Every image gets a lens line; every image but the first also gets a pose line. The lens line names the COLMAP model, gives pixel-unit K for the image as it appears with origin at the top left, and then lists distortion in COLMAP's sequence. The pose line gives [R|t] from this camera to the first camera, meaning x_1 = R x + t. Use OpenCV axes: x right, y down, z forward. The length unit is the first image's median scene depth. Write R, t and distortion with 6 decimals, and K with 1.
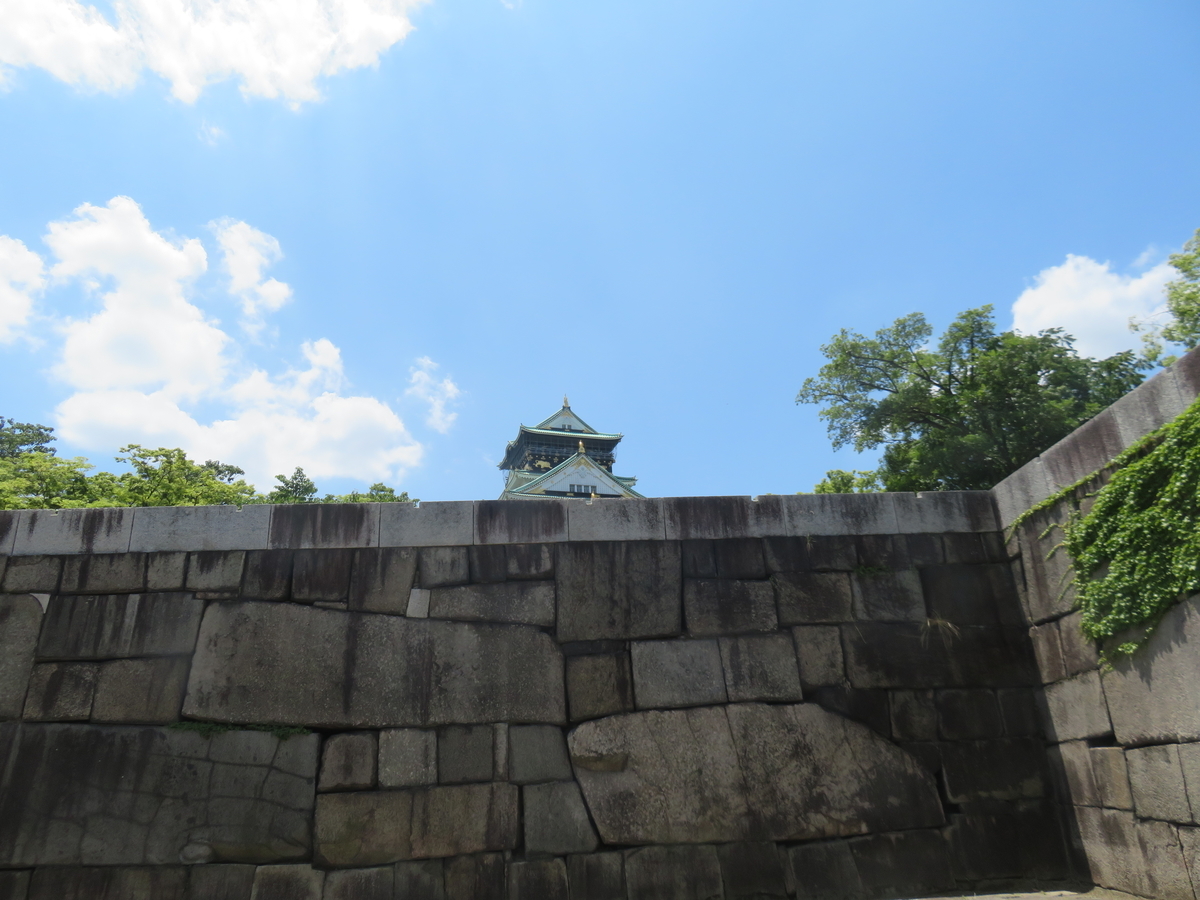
lens RADIAL K [[823.5, 0, 581.6], [0, 823.5, 447.3], [0, 0, 1]] dist [-0.026402, 0.009196]
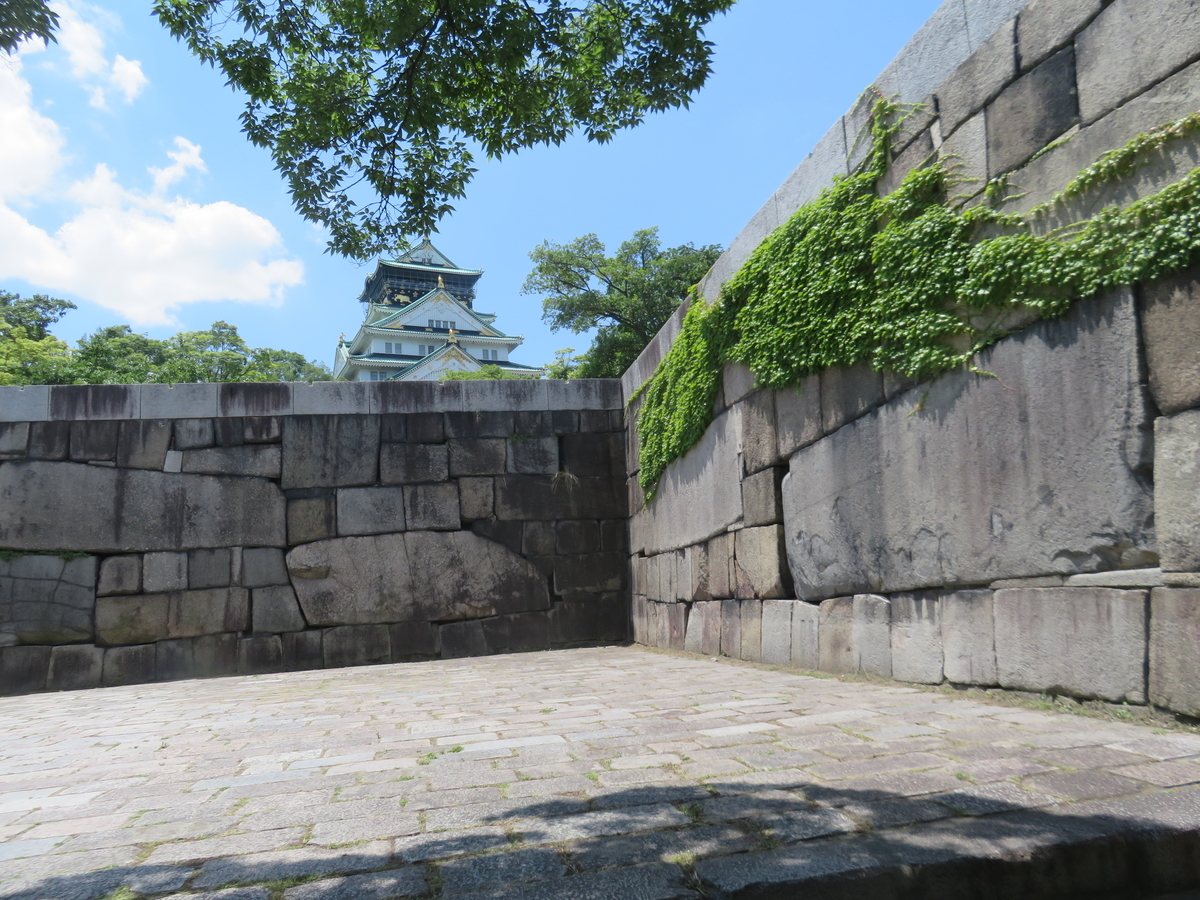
lens RADIAL K [[823.5, 0, 581.6], [0, 823.5, 447.3], [0, 0, 1]] dist [-0.026402, 0.009196]
pose [[0.989281, 0.001772, 0.146011, 0.263597], [-0.031542, 0.978913, 0.201829, -0.121664], [-0.142574, -0.204271, 0.968476, -0.374564]]
